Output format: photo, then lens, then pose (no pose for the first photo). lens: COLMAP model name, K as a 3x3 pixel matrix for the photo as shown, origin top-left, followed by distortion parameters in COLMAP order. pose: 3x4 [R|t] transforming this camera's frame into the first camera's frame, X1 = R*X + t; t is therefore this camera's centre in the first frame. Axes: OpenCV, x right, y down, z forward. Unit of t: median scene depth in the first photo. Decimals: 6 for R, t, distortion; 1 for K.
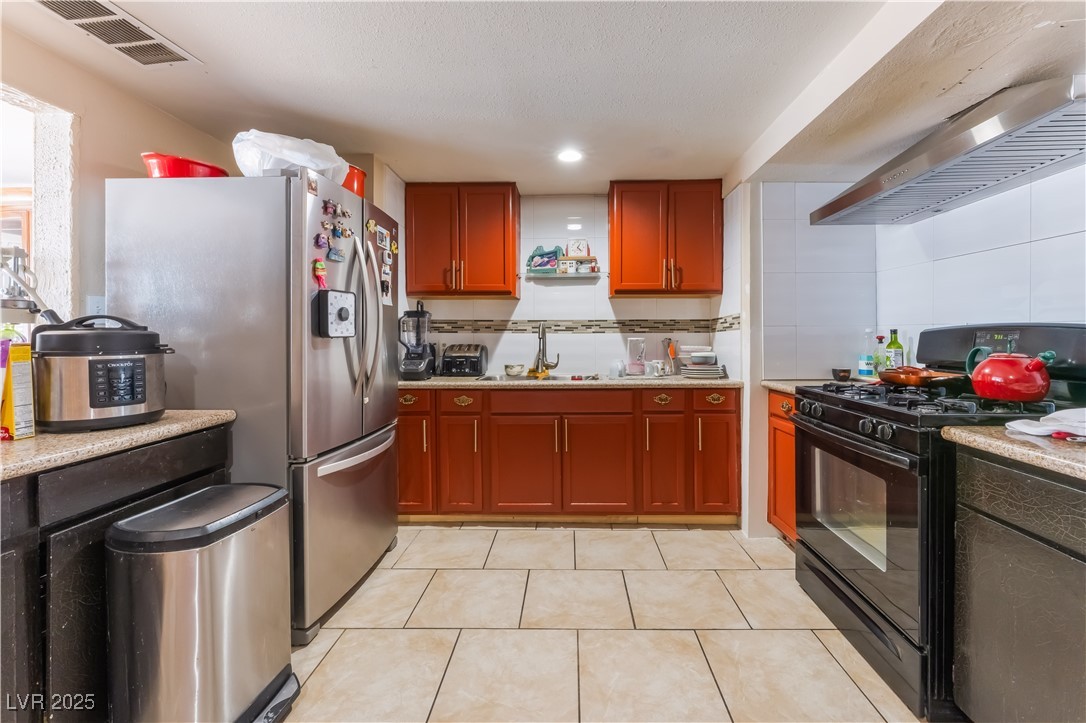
lens RADIAL K [[450.3, 0, 547.0], [0, 450.3, 340.0], [0, 0, 1]] dist [-0.002680, -0.000365]
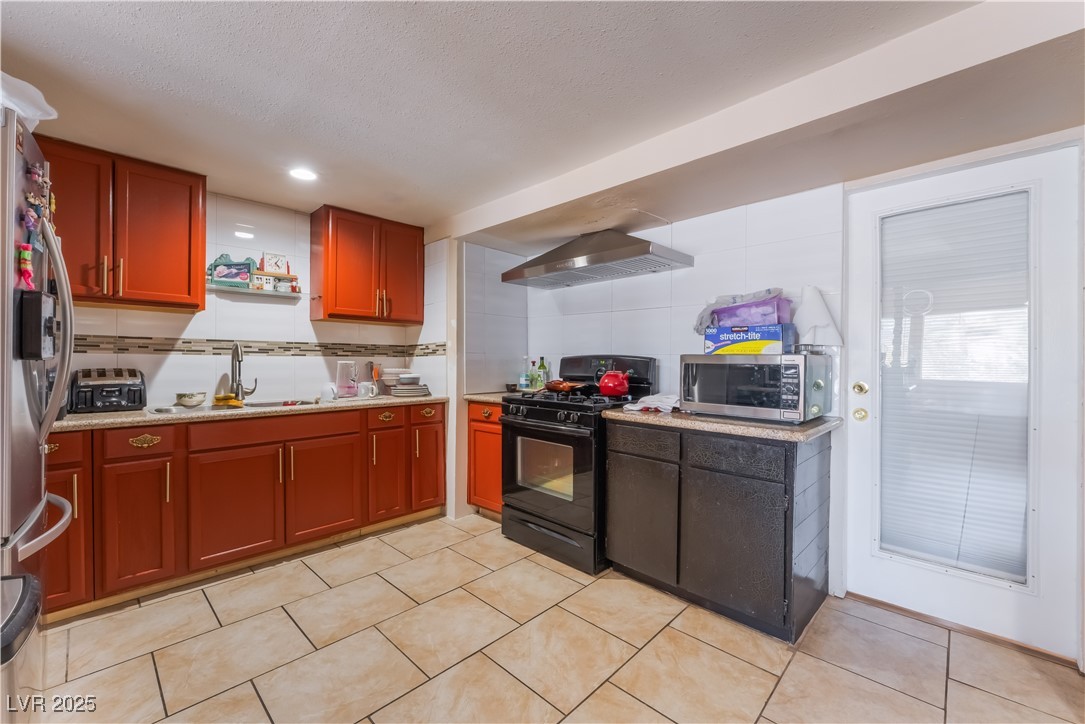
lens RADIAL K [[443.9, 0, 542.5], [0, 443.9, 362.0], [0, 0, 1]] dist [-0.004127, -0.000279]
pose [[0.678304, 0.004147, 0.734770, -0.287355], [-0.002429, 0.999991, -0.003402, -0.000846], [-0.734777, 0.000523, 0.678308, -0.027454]]
